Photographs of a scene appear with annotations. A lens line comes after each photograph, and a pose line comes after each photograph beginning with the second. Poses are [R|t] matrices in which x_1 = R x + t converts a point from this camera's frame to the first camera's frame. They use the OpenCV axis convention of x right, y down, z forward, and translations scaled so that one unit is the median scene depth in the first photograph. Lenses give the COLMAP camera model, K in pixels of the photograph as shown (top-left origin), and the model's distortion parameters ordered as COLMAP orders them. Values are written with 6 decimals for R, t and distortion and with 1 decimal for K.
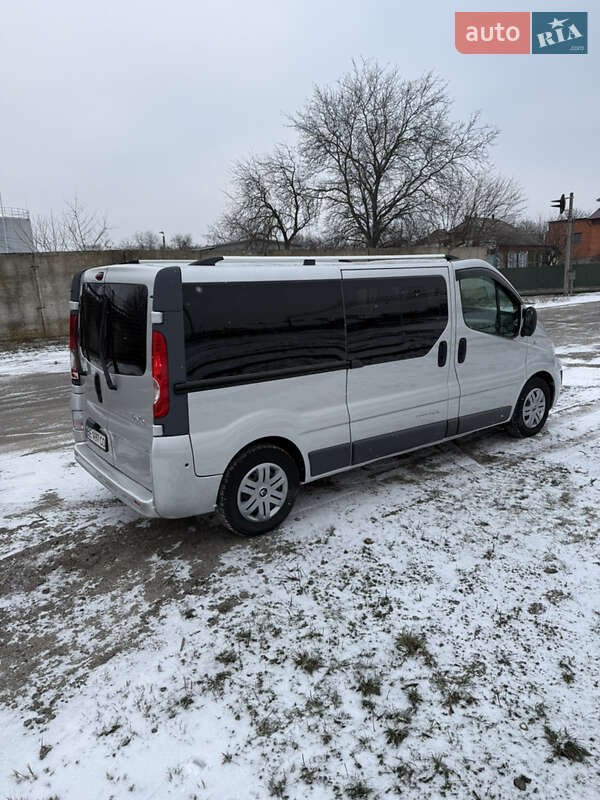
lens RADIAL K [[564.3, 0, 301.7], [0, 564.3, 397.8], [0, 0, 1]] dist [0.026511, -0.038480]
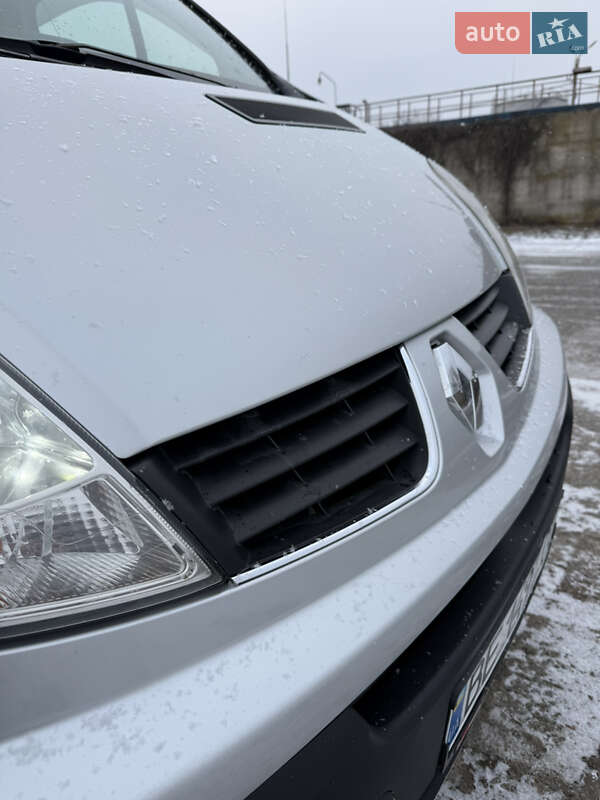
lens RADIAL K [[577.8, 0, 300.0], [0, 577.8, 400.0], [0, 0, 1]] dist [-0.009756, -0.005519]
pose [[0.316529, 0.338712, -0.886050, 0.740391], [-0.169101, 0.939264, 0.298645, -0.184041], [0.933389, 0.055302, 0.354580, 1.536804]]
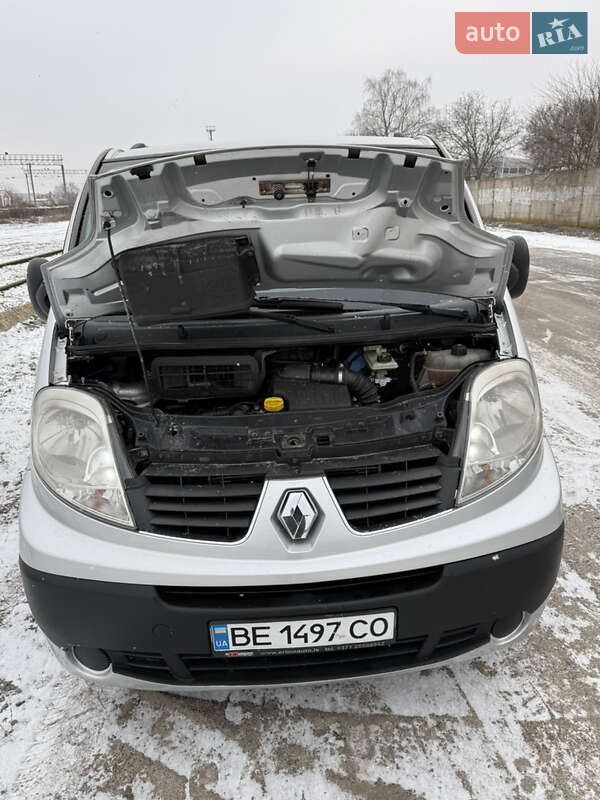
lens RADIAL K [[564.3, 0, 301.7], [0, 564.3, 397.8], [0, 0, 1]] dist [0.026511, -0.038480]
pose [[-0.550620, 0.328019, -0.767607, 0.851383], [-0.133822, 0.872979, 0.469041, -0.384232], [0.823959, 0.360986, -0.436784, 1.783931]]
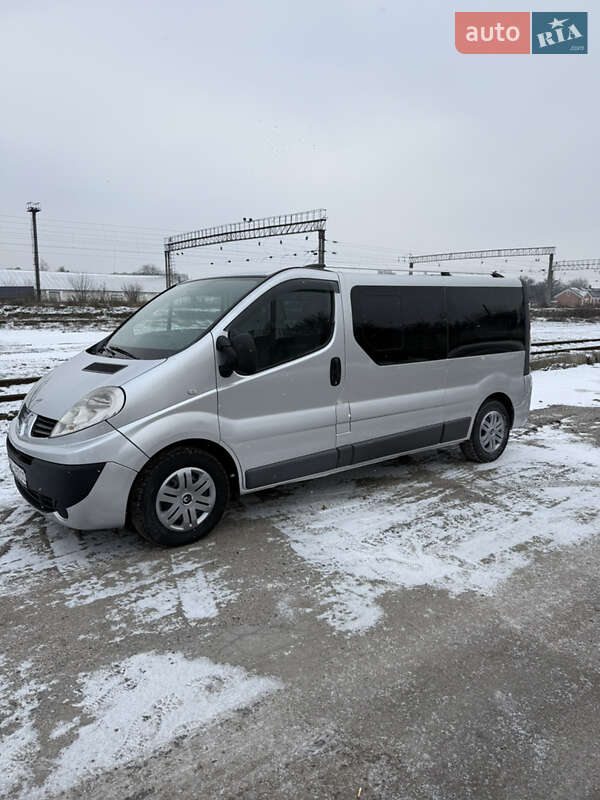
lens RADIAL K [[558.0, 0, 300.0], [0, 558.0, 400.0], [0, 0, 1]] dist [0.080298, -0.149111]
pose [[-0.999458, 0.031531, -0.009423, 0.159518], [0.025764, 0.927849, 0.372066, -0.511270], [0.020475, 0.371622, -0.928158, 2.497493]]
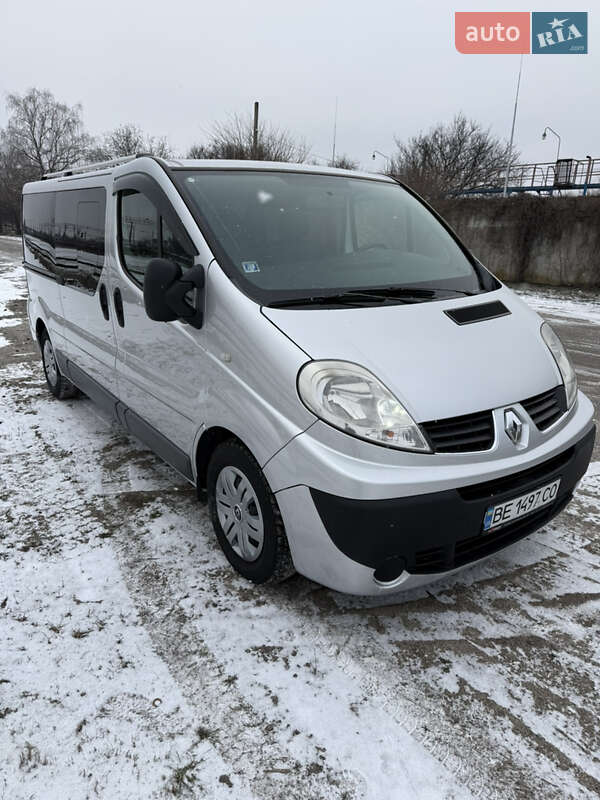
lens RADIAL K [[576.7, 0, 300.1], [0, 576.7, 383.9], [0, 0, 1]] dist [0.006360, -0.002864]
pose [[-0.016896, 0.300044, -0.953776, 1.121747], [-0.241820, 0.924366, 0.295076, -0.296779], [0.970174, 0.235627, 0.056938, 1.406948]]
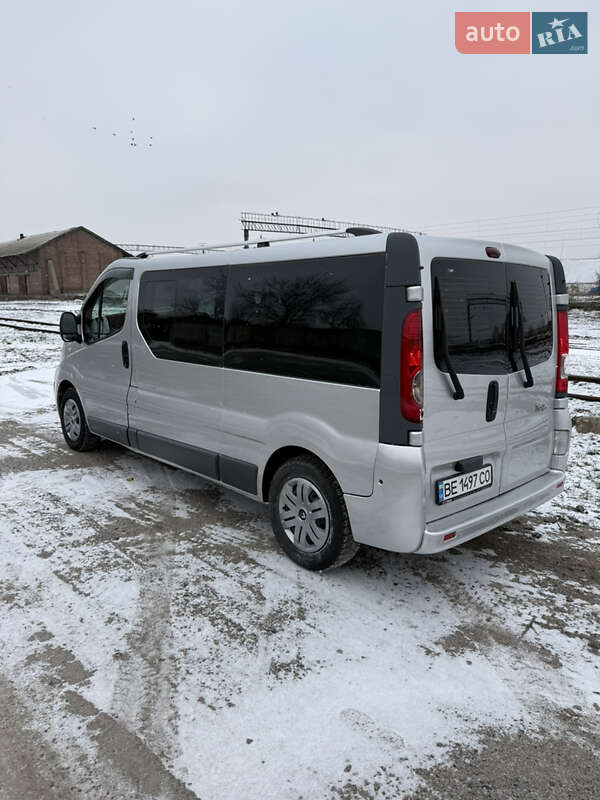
lens RADIAL K [[564.1, 0, 299.1], [0, 564.1, 401.8], [0, 0, 1]] dist [0.037571, -0.055438]
pose [[-0.095074, -0.144844, 0.984876, -1.055876], [0.214856, 0.963053, 0.162376, -0.191219], [-0.972007, 0.227045, -0.060441, 1.276694]]
